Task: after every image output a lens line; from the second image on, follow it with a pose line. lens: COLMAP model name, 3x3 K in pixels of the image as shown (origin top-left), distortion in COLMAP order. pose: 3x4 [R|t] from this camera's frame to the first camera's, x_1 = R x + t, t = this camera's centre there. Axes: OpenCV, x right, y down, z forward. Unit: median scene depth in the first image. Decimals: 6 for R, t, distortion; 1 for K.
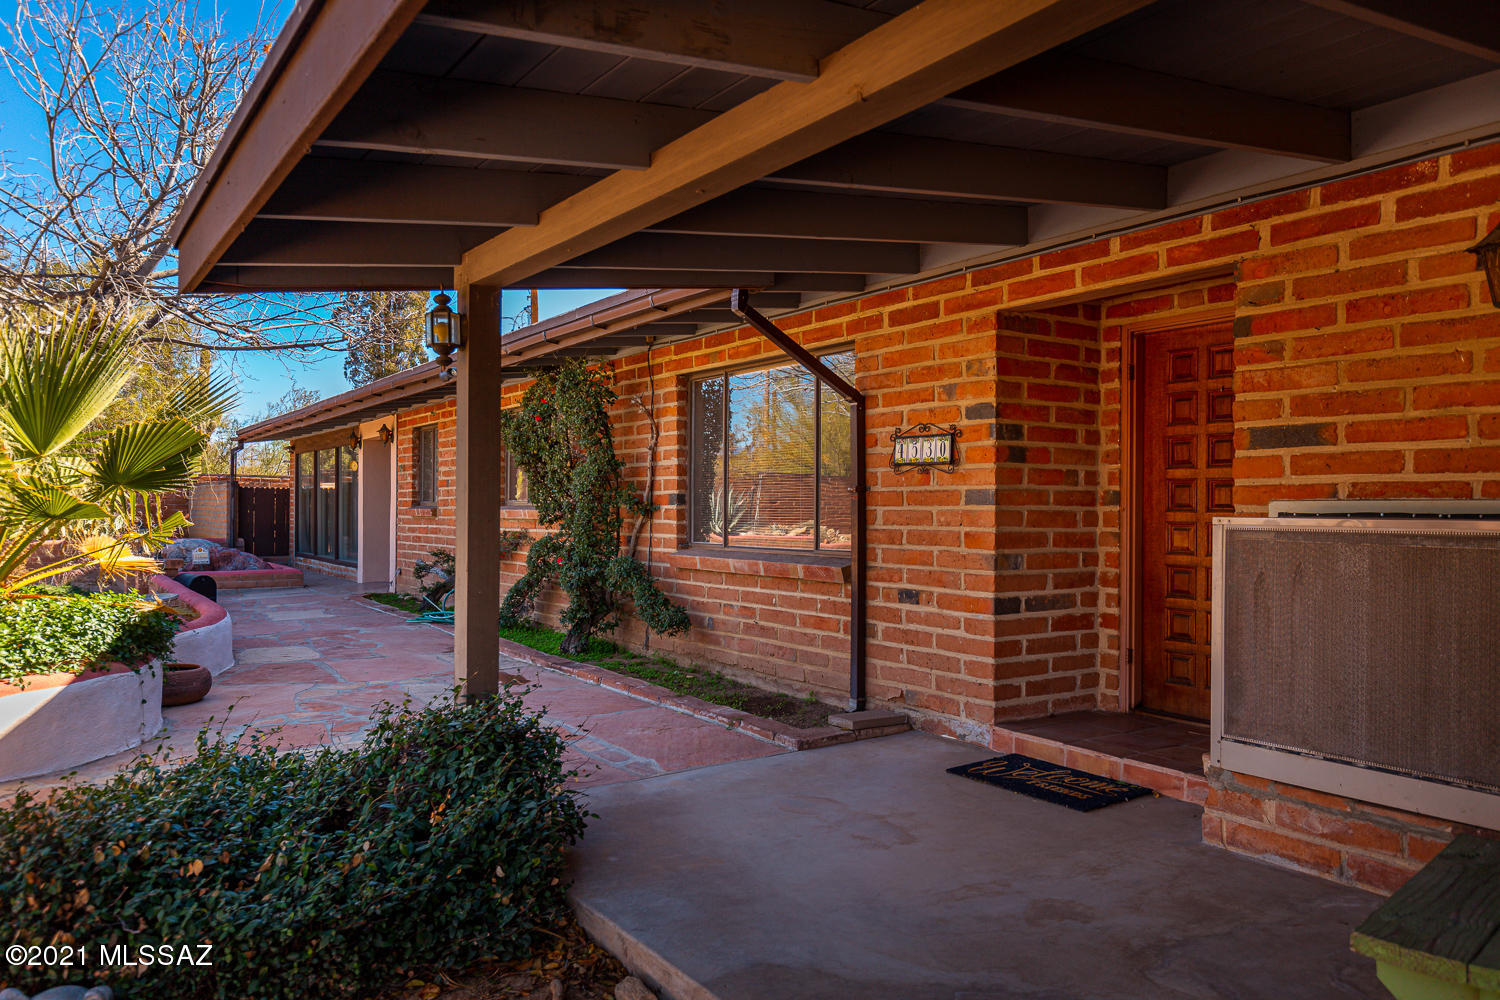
lens RADIAL K [[1032.4, 0, 750.0], [0, 1032.4, 500.0], [0, 0, 1]] dist [0.000548, 0.000036]
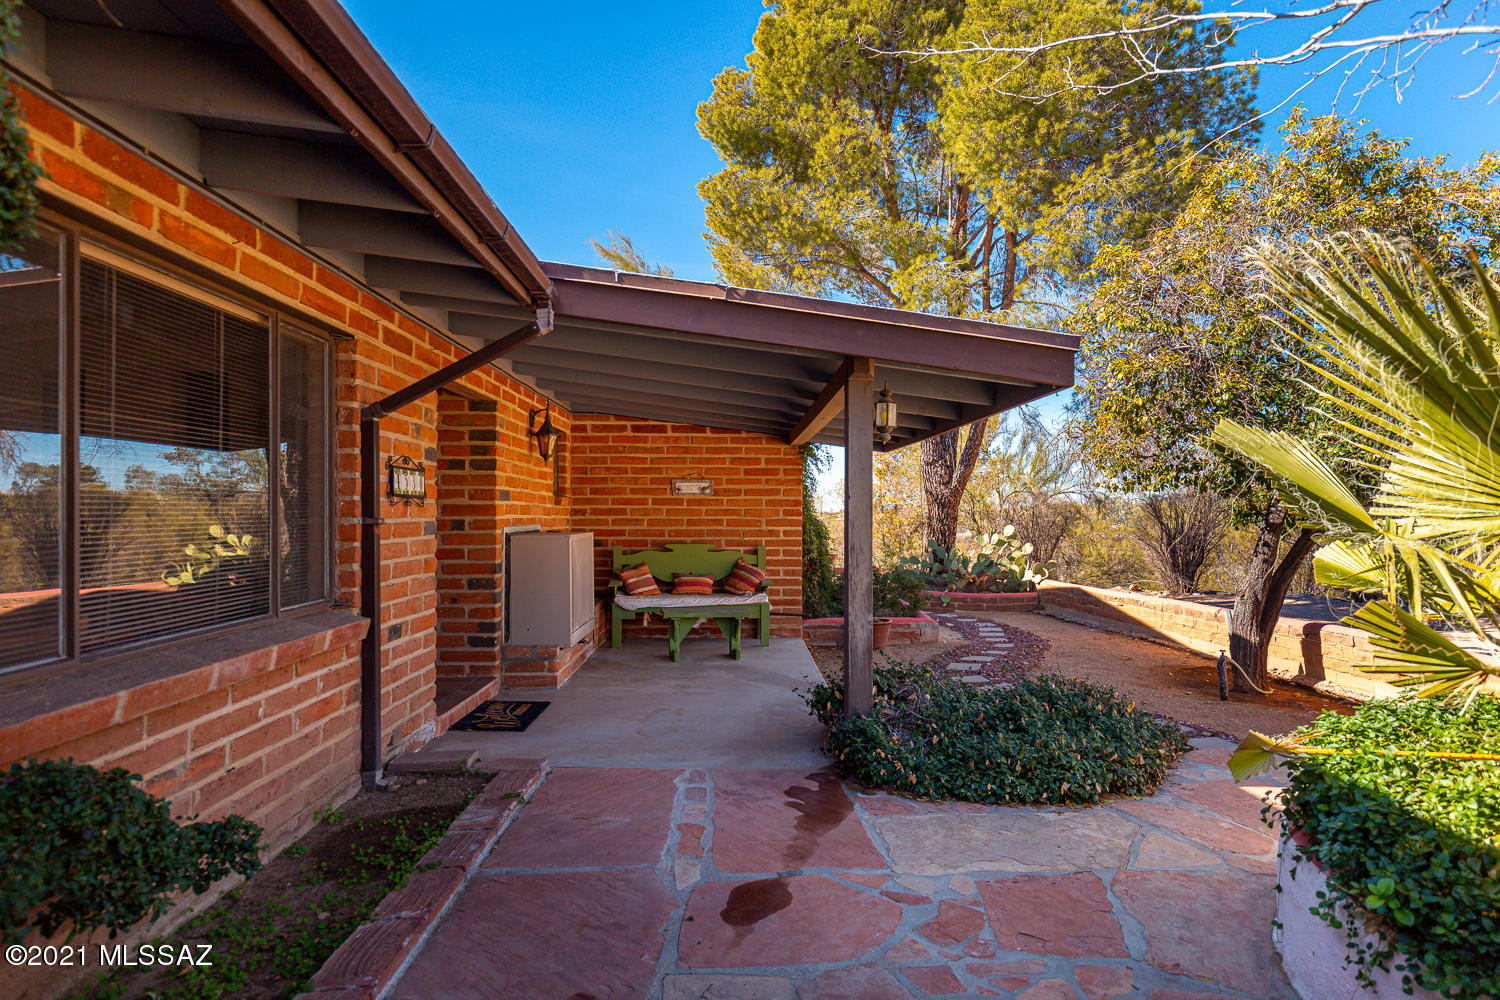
lens RADIAL K [[861.9, 0, 750.0], [0, 861.9, 500.0], [0, 0, 1]] dist [0.000416, 0.000040]
pose [[-0.834178, 0.002457, 0.551490, -0.580053], [-0.006564, 0.999875, -0.014382, -0.021111], [-0.551457, -0.015617, -0.834057, 1.526300]]
